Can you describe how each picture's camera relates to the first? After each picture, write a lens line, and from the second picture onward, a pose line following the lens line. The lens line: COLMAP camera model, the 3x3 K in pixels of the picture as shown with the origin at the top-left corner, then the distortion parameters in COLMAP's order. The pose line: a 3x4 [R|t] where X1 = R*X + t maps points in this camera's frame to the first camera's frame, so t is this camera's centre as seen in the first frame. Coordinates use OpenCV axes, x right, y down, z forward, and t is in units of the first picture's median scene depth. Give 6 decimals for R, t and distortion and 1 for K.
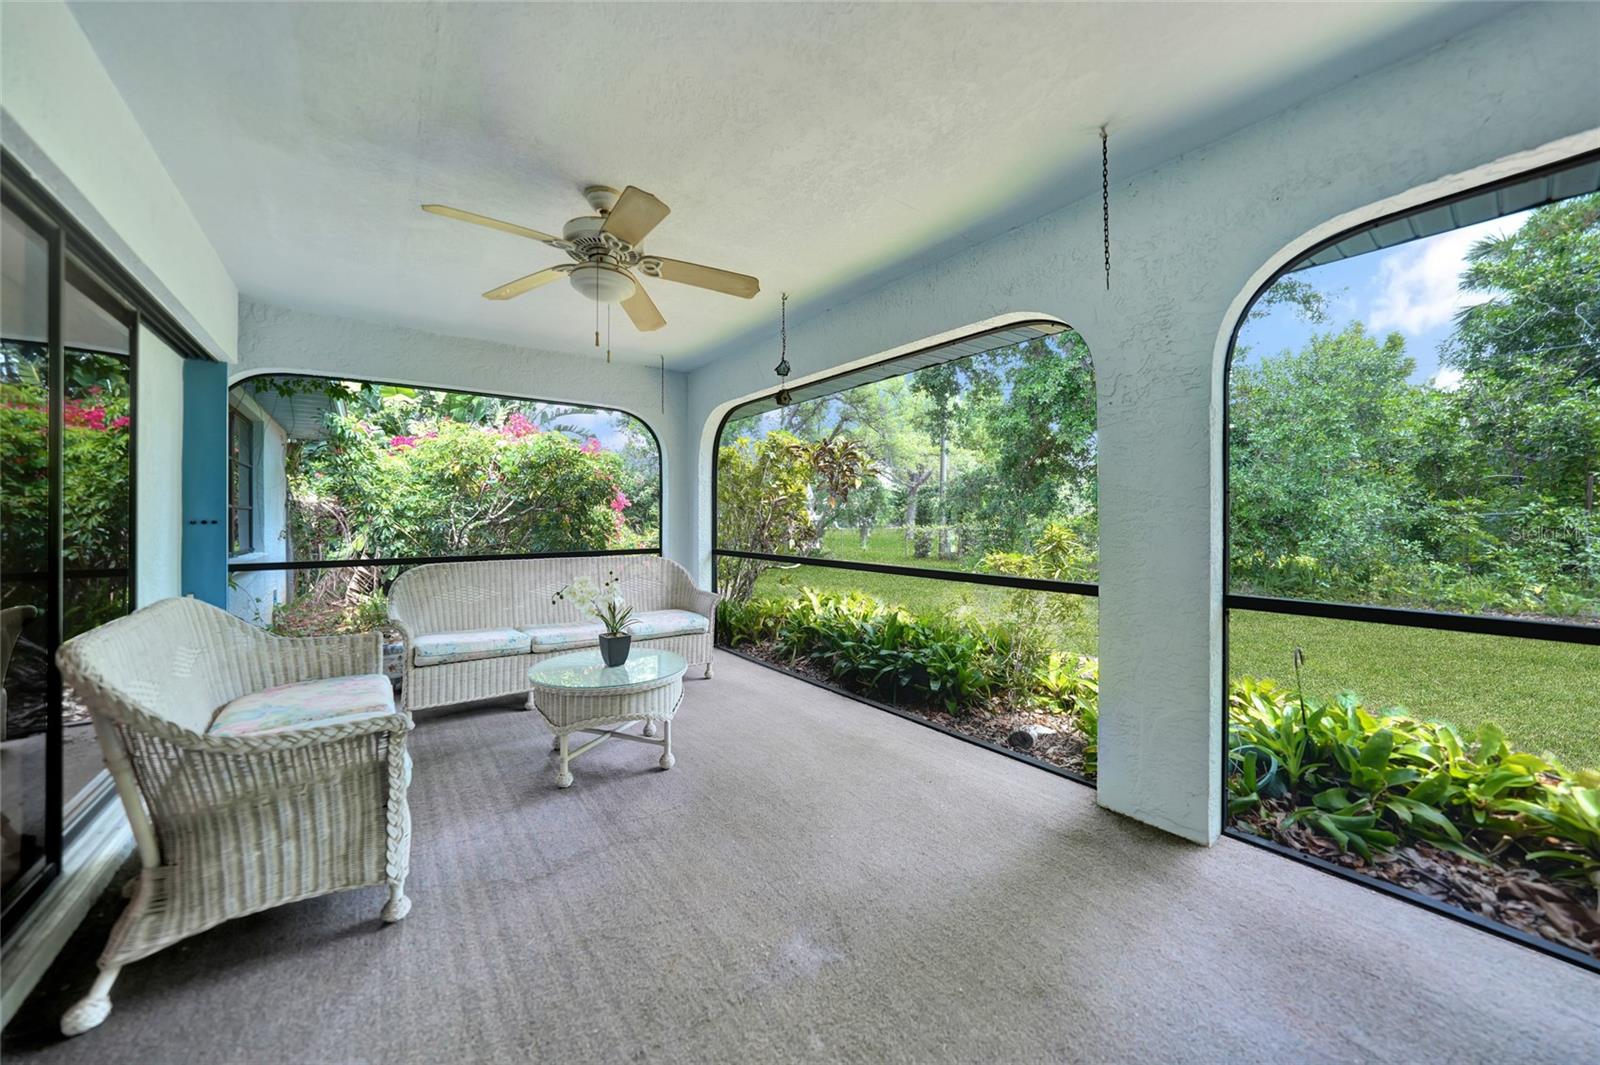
lens RADIAL K [[564.9, 0, 801.2], [0, 564.9, 516.3], [0, 0, 1]] dist [-0.016026, 0.000066]
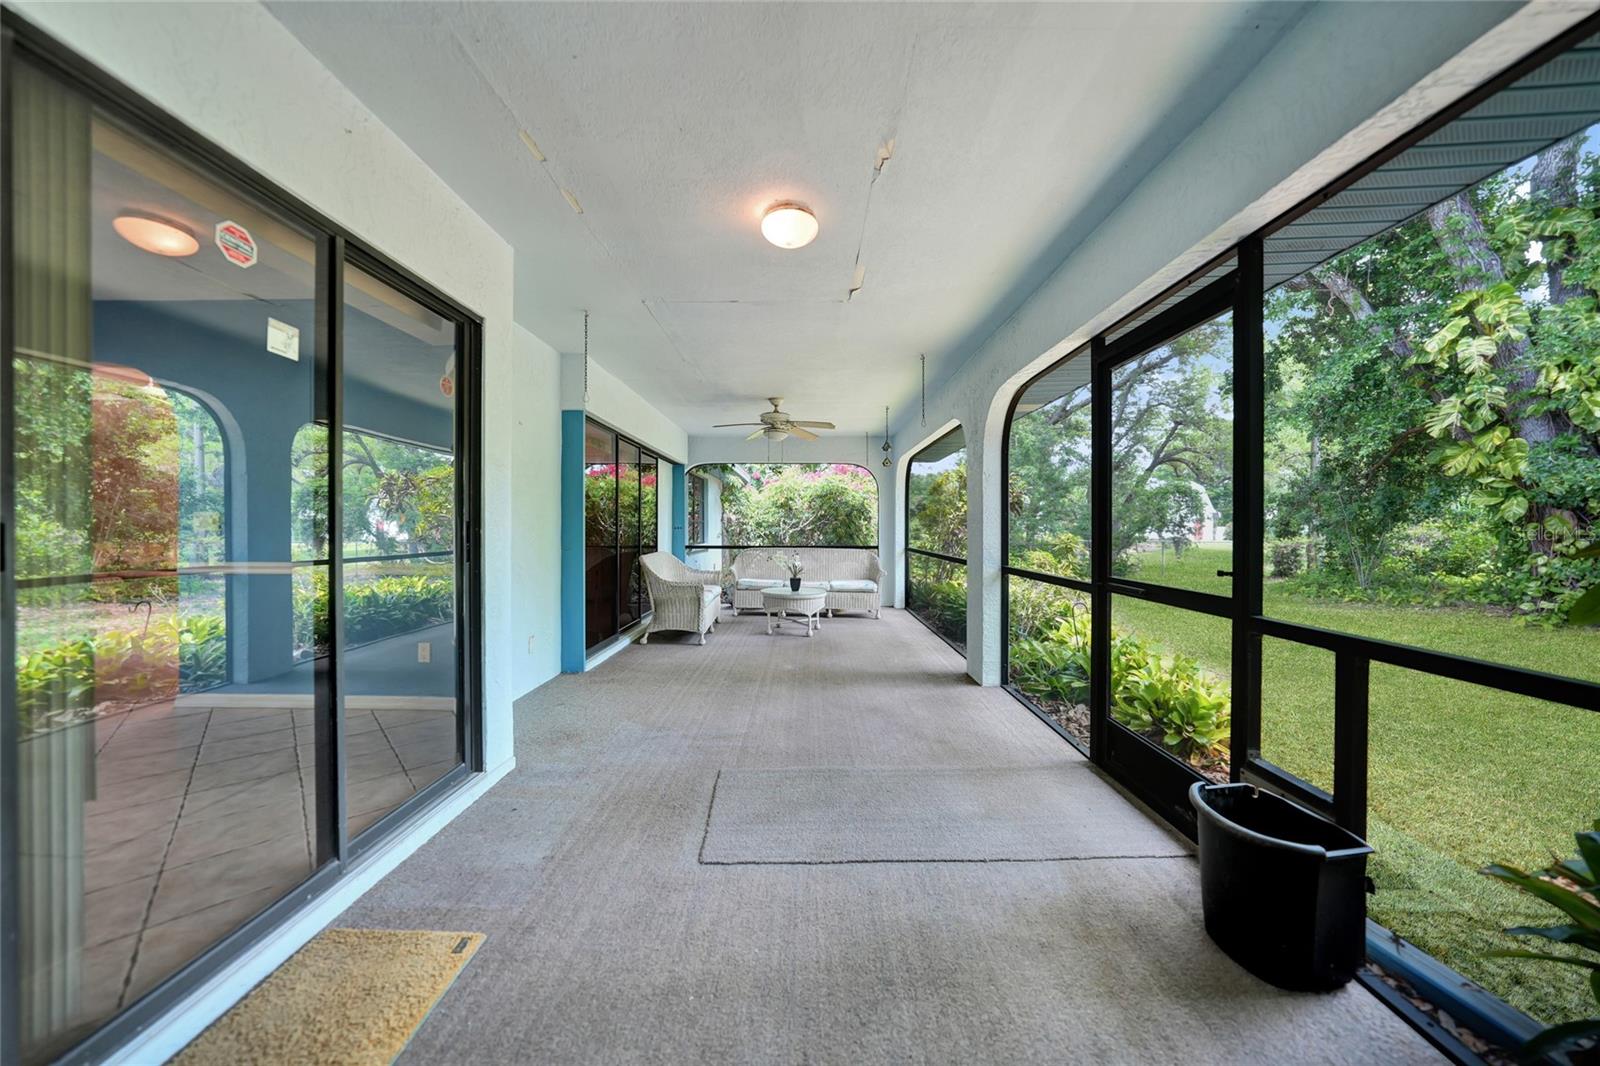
lens RADIAL K [[572.4, 0, 808.0], [0, 572.4, 532.4], [0, 0, 1]] dist [-0.032615, 0.007310]
pose [[0.791196, 0.010266, -0.611477, 0.921406], [-0.003247, 0.999916, 0.012587, -0.003229], [0.611555, -0.007973, 0.791162, -0.657085]]
